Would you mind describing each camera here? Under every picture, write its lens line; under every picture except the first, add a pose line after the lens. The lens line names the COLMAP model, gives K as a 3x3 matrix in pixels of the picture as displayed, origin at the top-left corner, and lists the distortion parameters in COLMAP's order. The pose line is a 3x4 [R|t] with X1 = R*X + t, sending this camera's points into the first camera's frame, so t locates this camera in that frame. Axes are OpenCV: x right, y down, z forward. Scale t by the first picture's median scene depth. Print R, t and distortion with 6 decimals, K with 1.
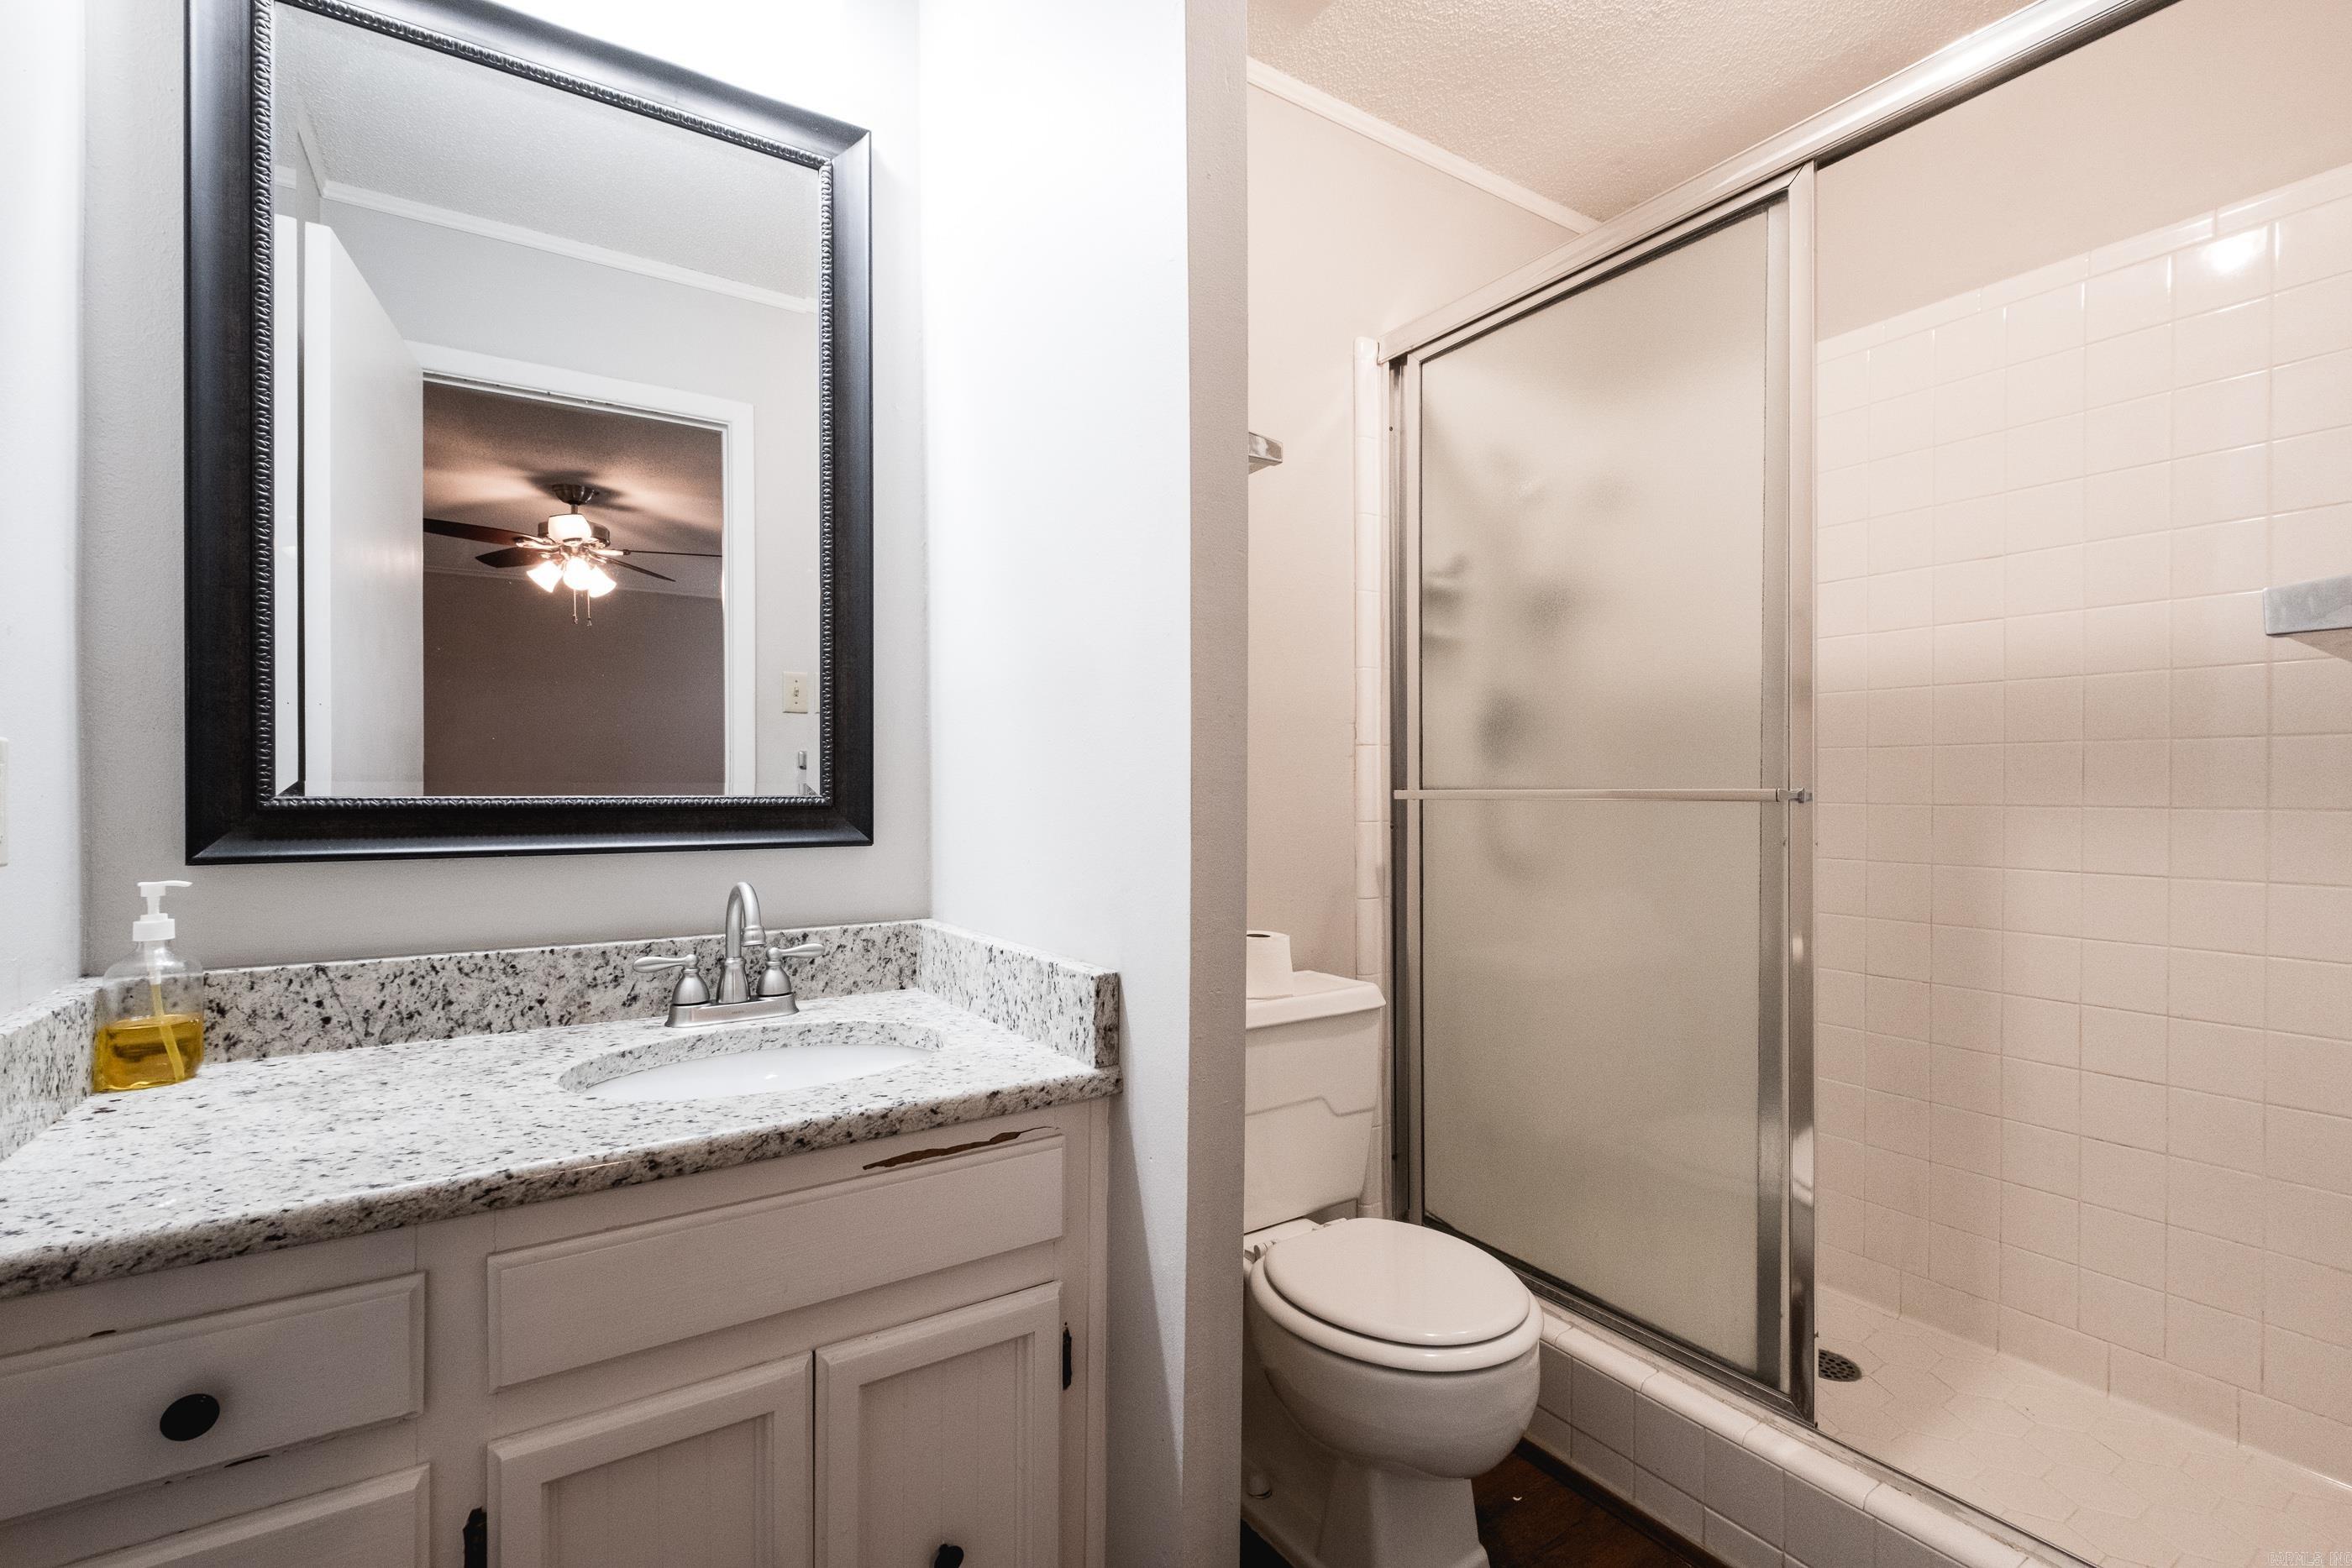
lens RADIAL K [[1012.4, 0, 1171.9], [0, 1012.4, 787.1], [0, 0, 1]] dist [0.007445, -0.004865]
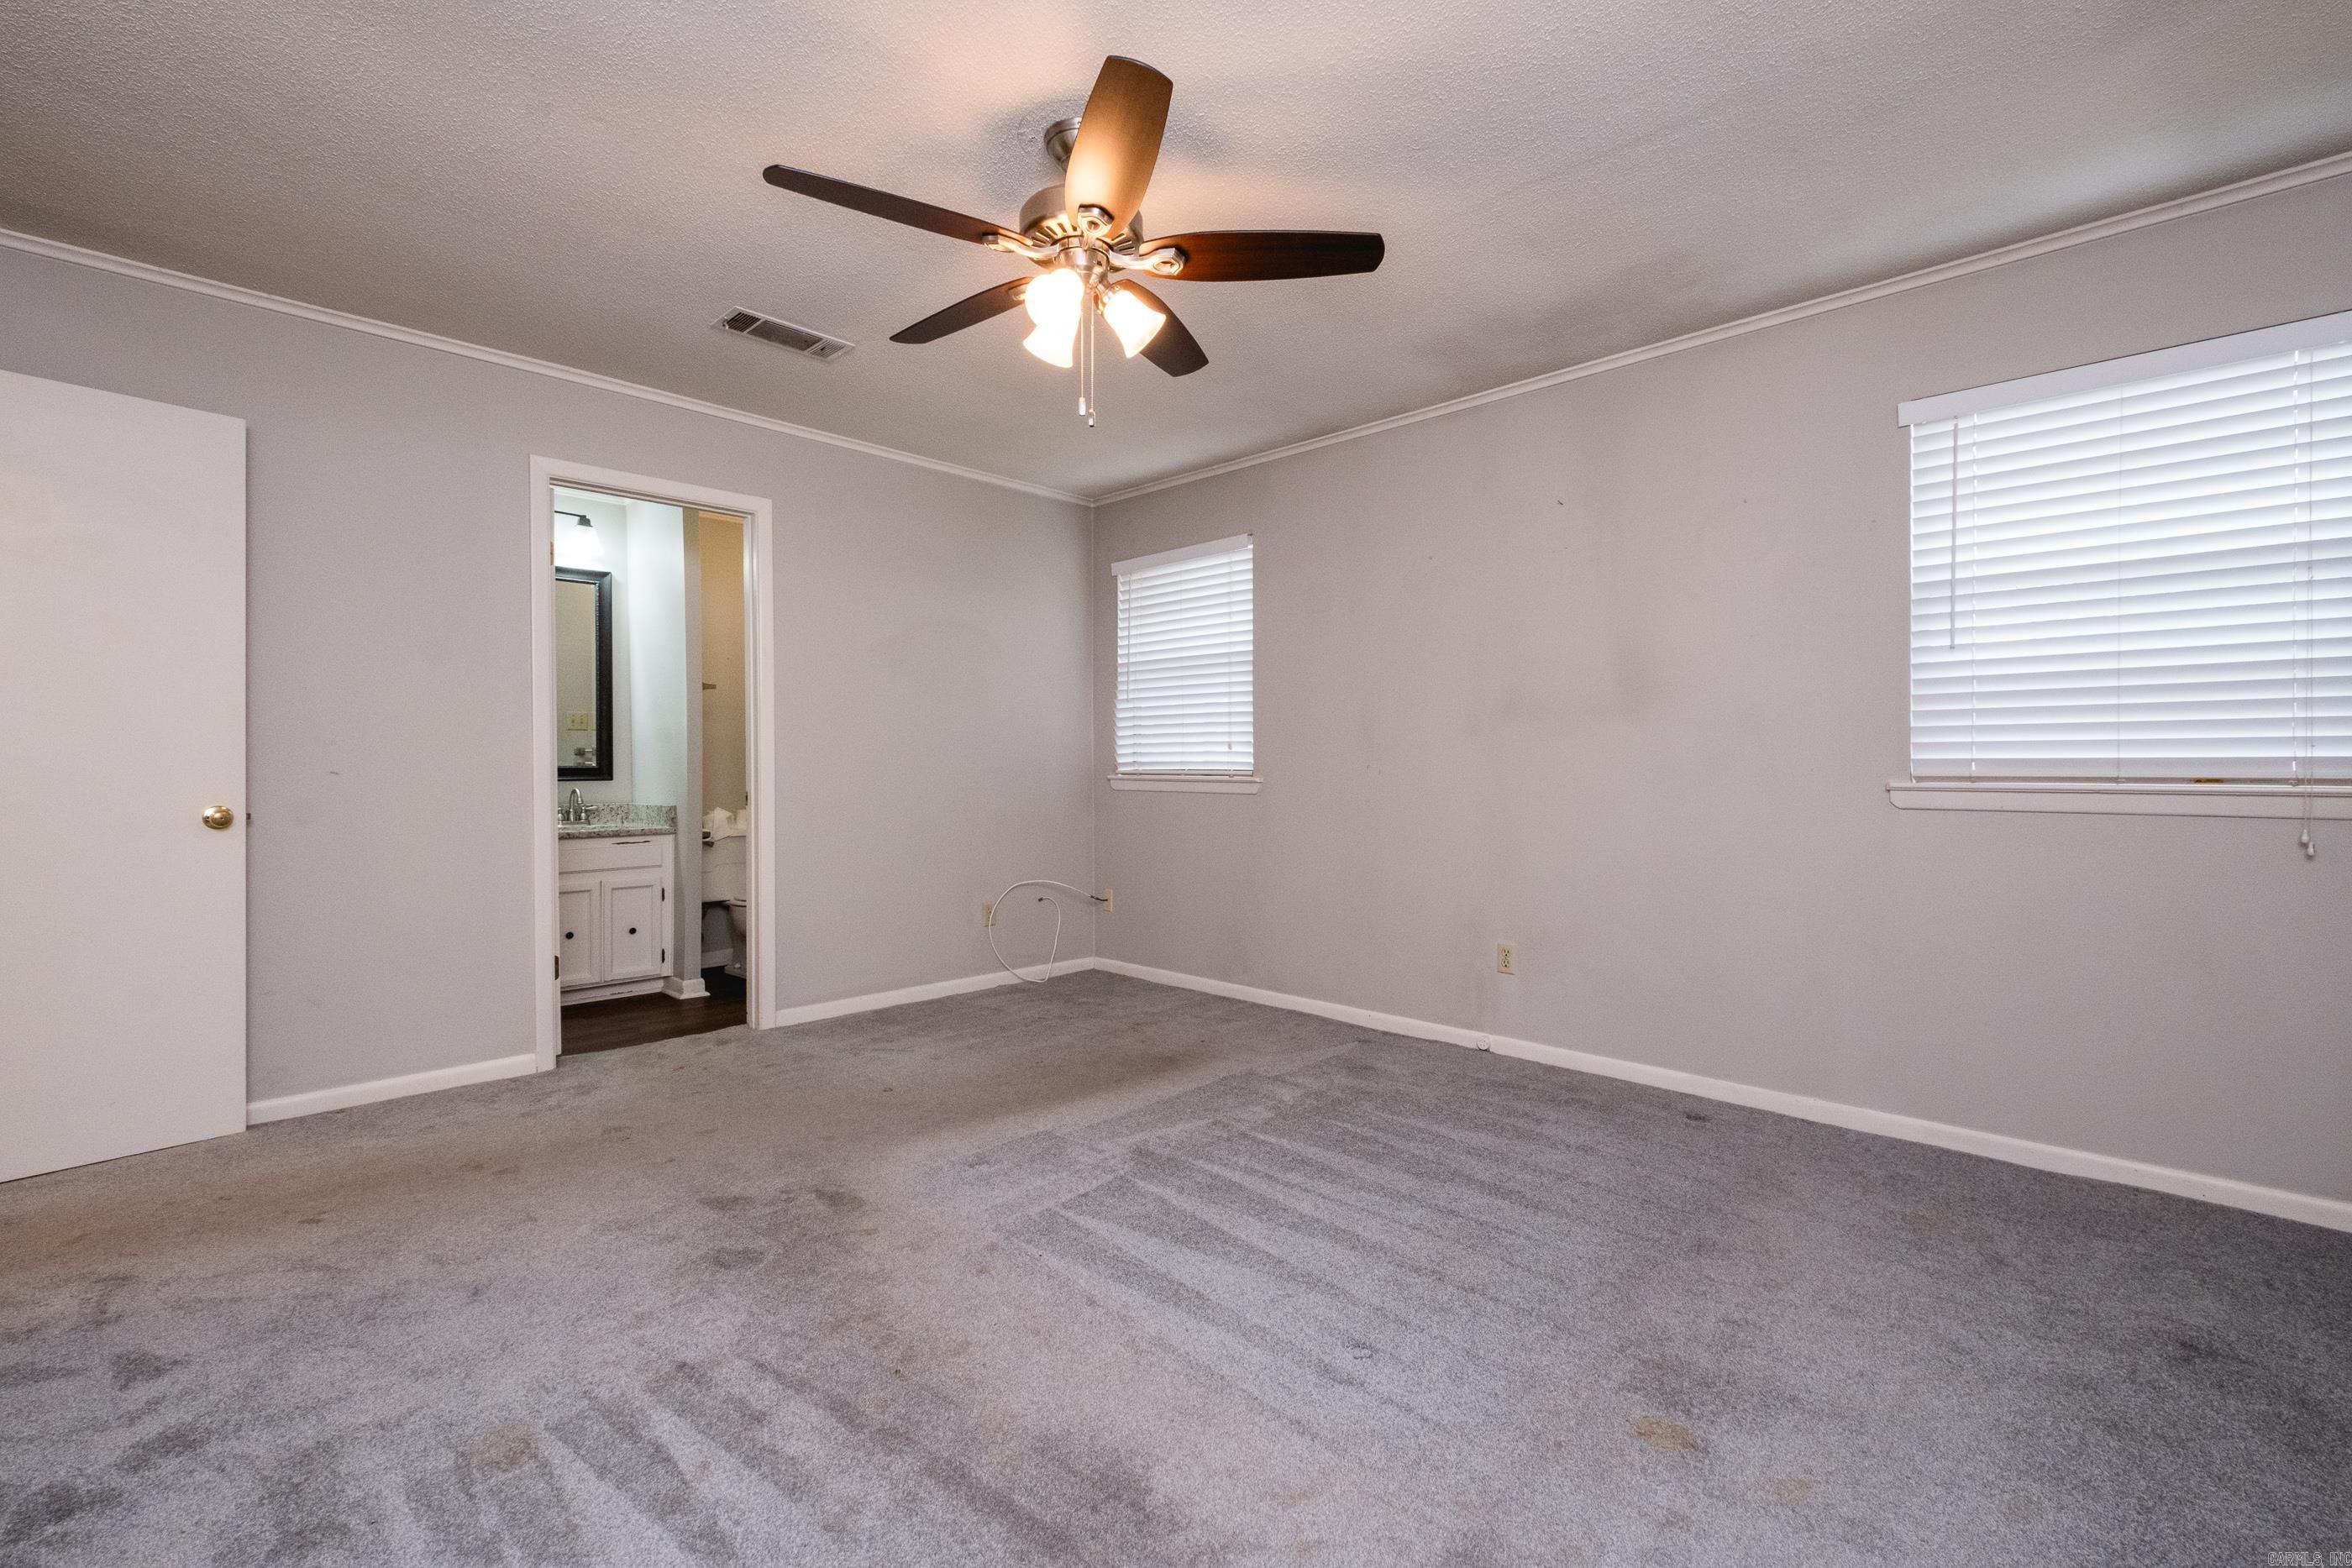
lens RADIAL K [[1012.4, 0, 1172.5], [0, 1012.4, 783.2], [0, 0, 1]] dist [0.007445, -0.004865]
pose [[0.976893, 0.000078, 0.213727, 1.032169], [-0.003721, 0.999855, 0.016641, 0.002998], [-0.213694, -0.017052, 0.976752, -3.473228]]
